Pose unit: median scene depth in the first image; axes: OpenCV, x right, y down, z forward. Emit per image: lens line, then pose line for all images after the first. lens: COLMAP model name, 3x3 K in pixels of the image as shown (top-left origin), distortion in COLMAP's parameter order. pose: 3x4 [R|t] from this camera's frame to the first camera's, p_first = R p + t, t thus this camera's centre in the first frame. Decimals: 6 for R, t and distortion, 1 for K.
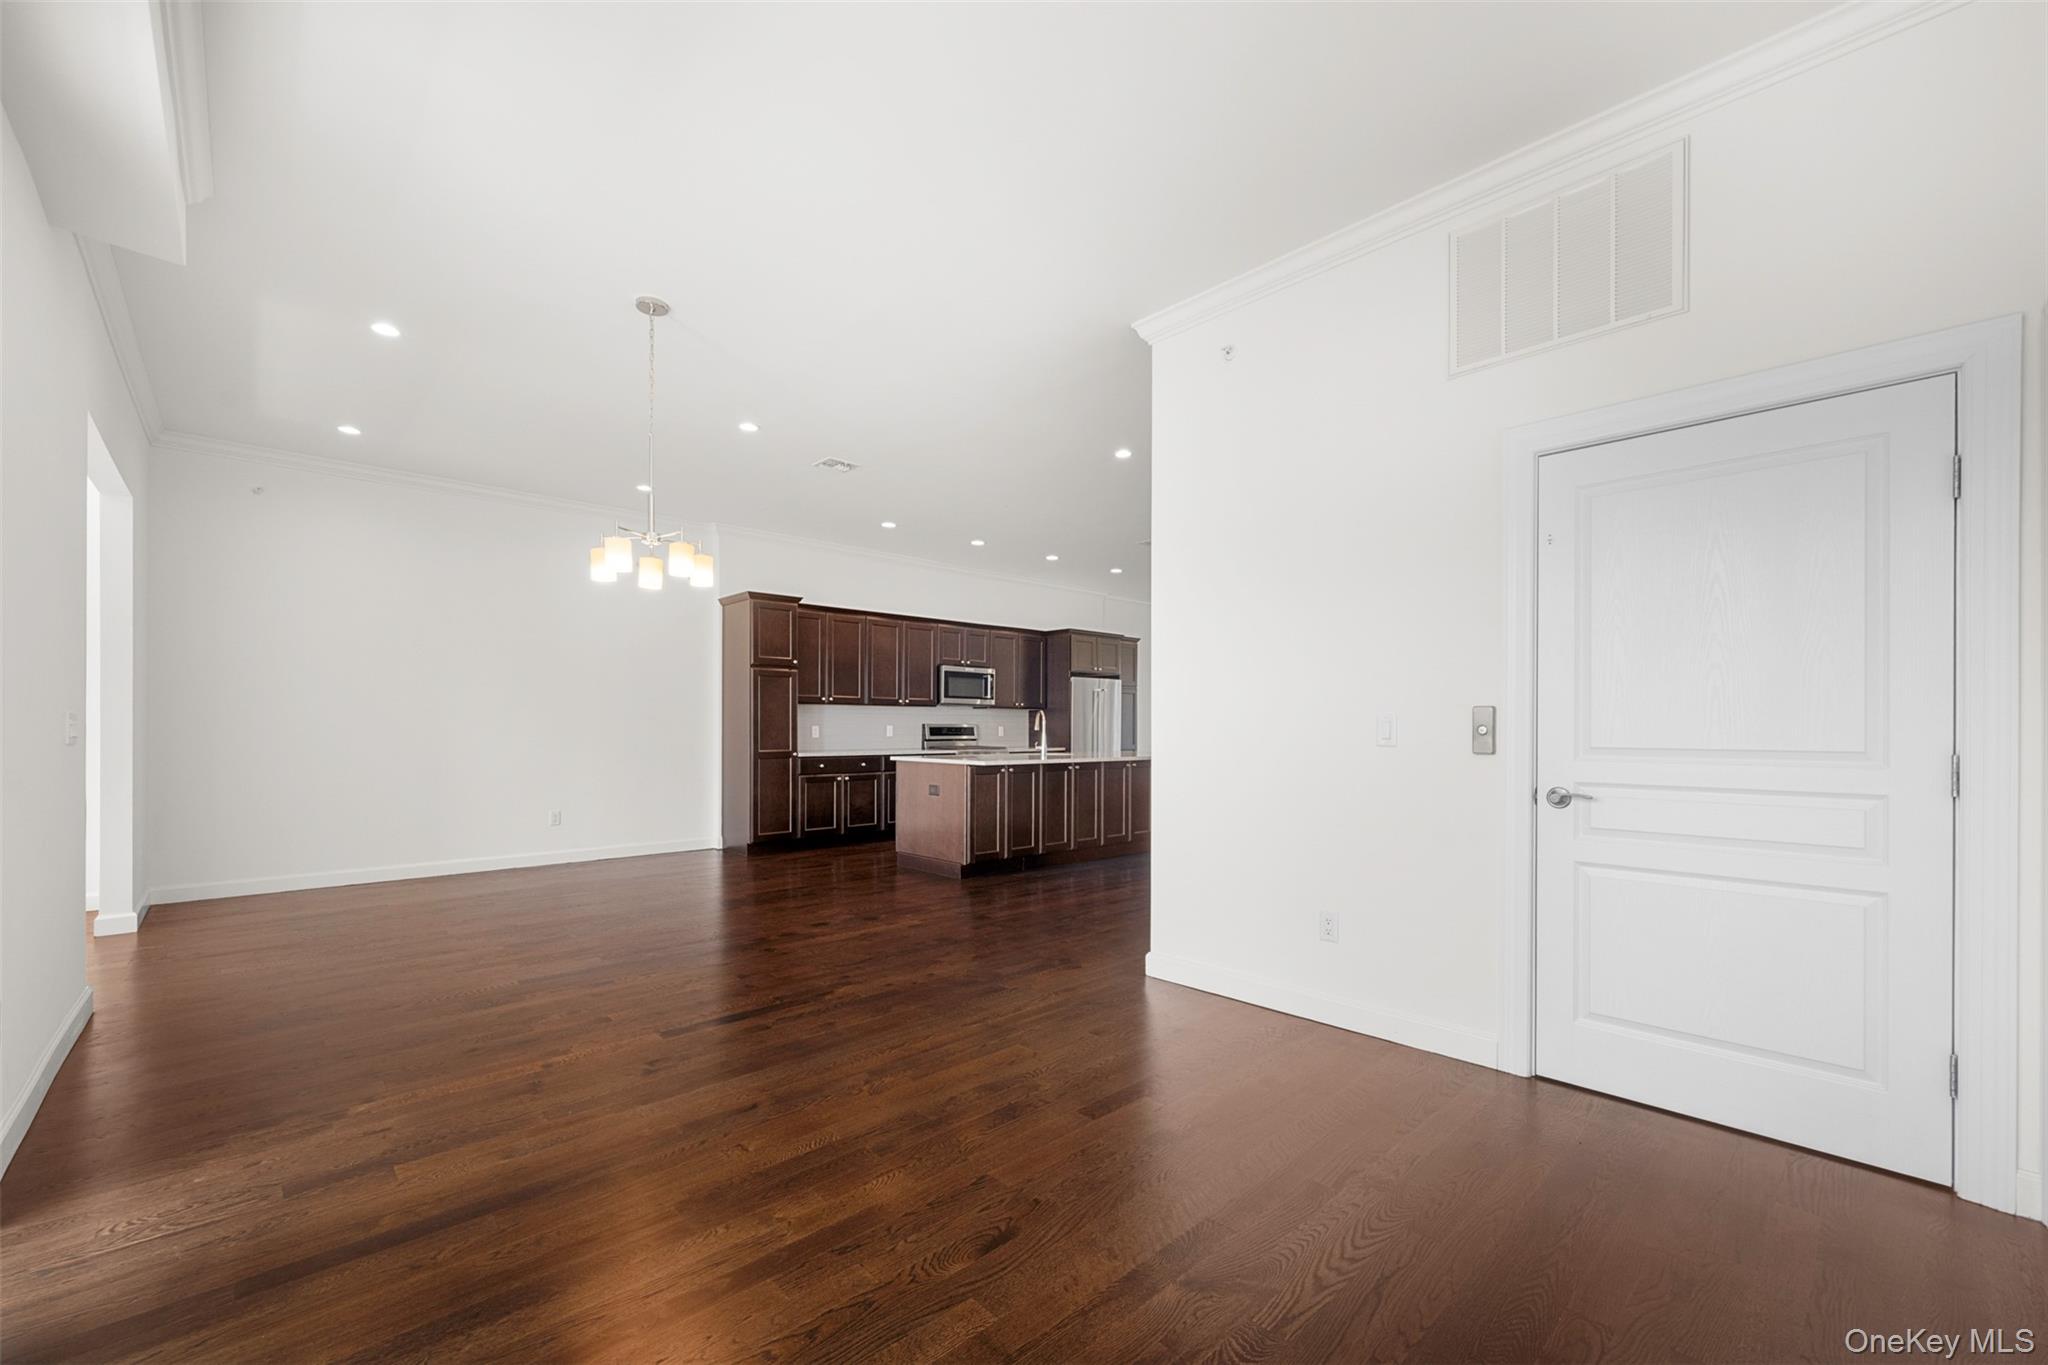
lens RADIAL K [[827.9, 0, 1018.8], [0, 827.9, 727.1], [0, 0, 1]] dist [0.000218, -0.000022]
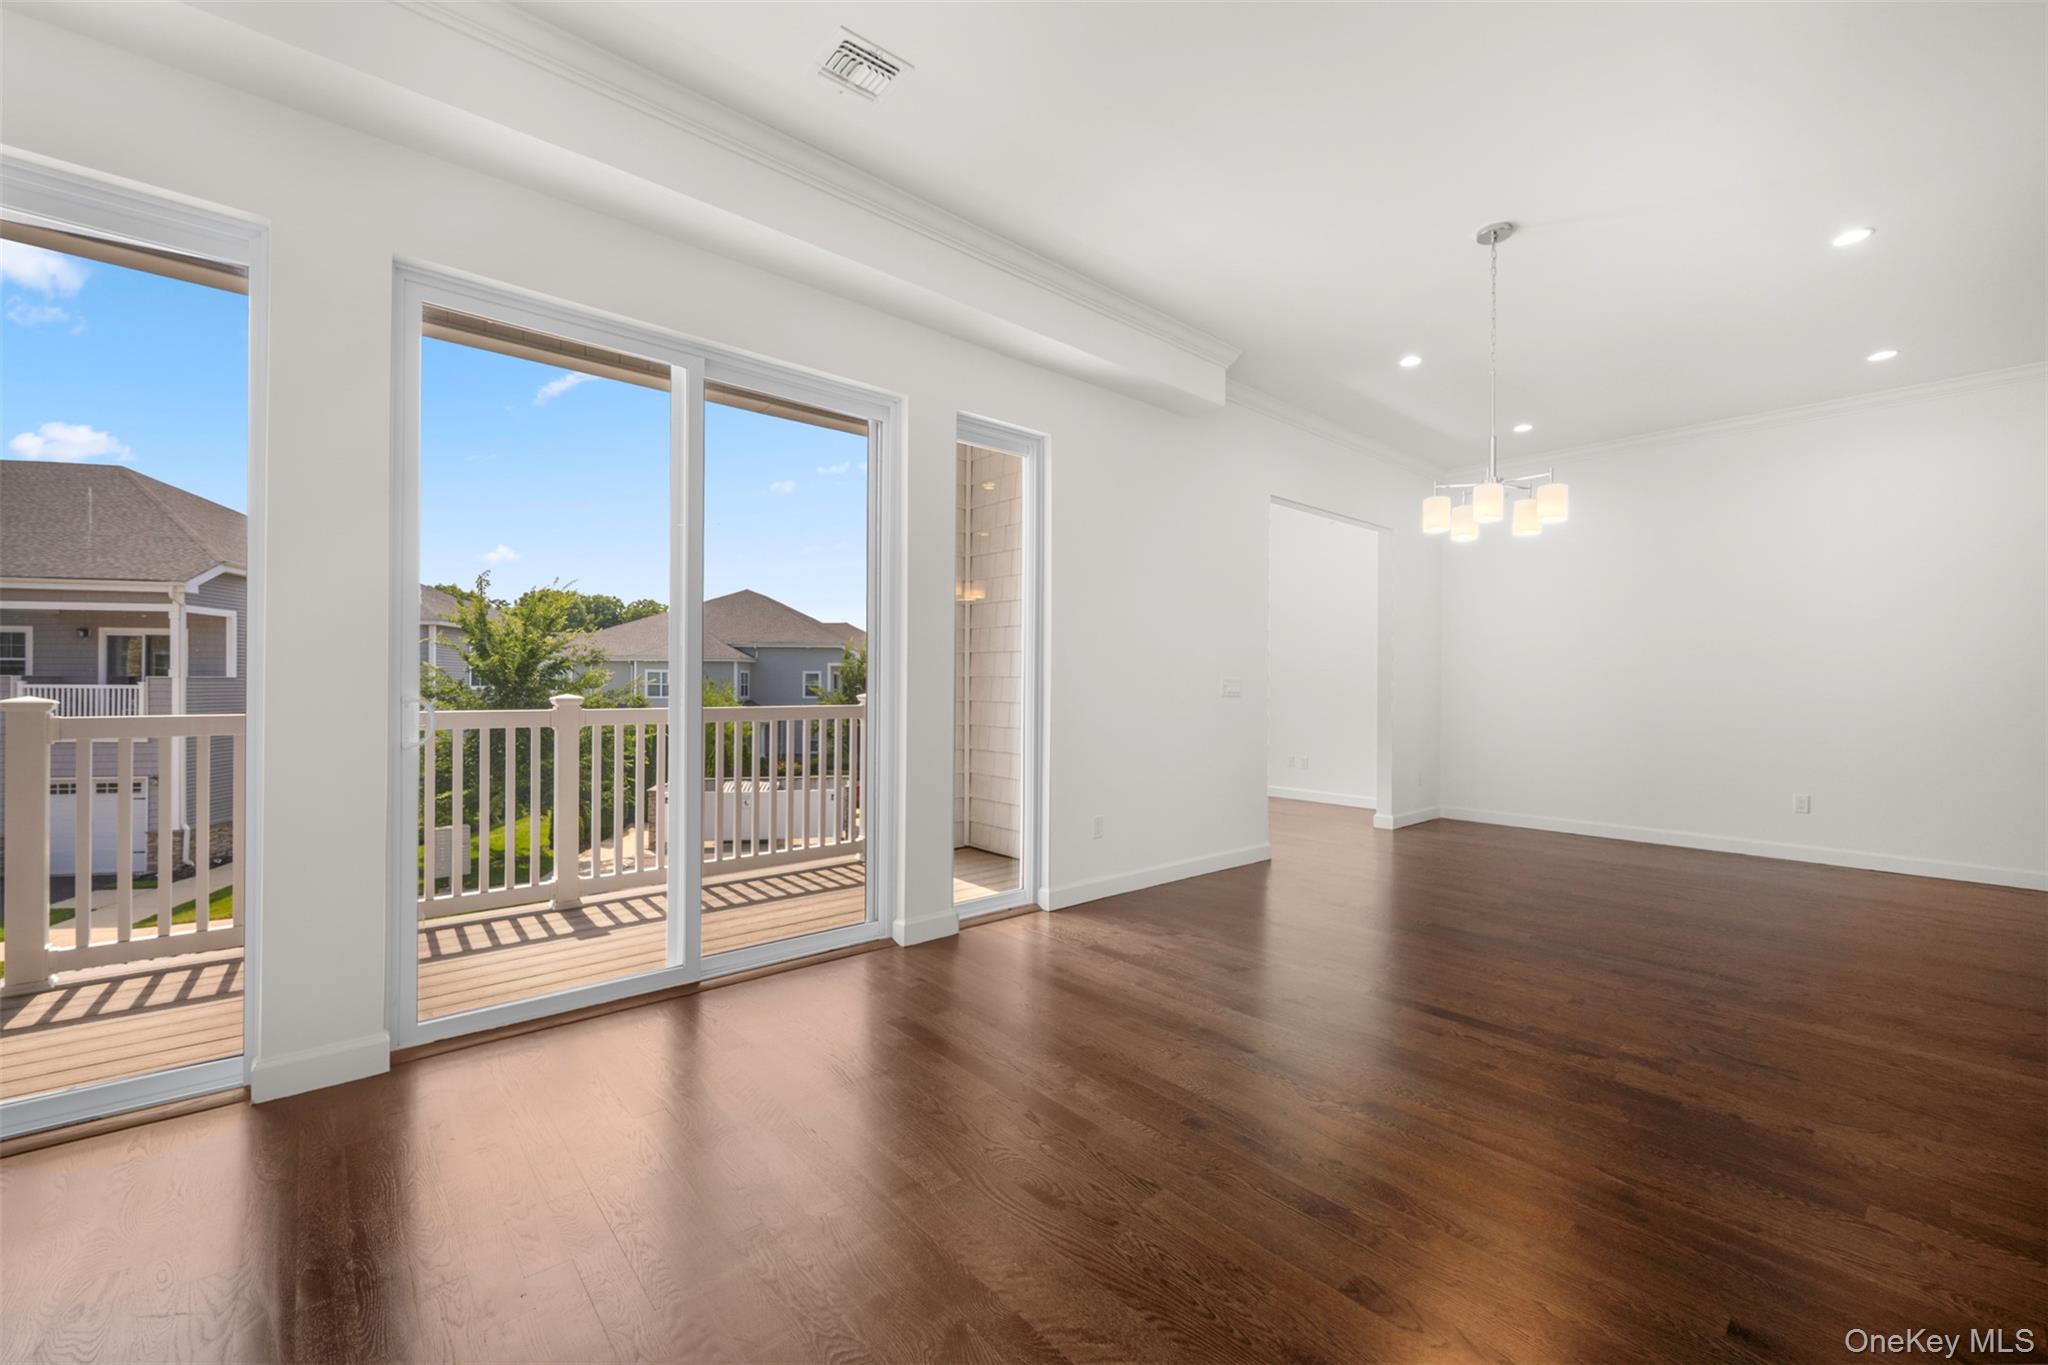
lens RADIAL K [[817.1, 0, 1024.0], [0, 817.1, 682.5], [0, 0, 1]] dist [0.001008, -0.000038]
pose [[-0.031770, -0.006023, -0.999477, 0.490119], [-0.009146, 0.999942, -0.005735, 0.005653], [0.999453, 0.008959, -0.031823, 0.516151]]
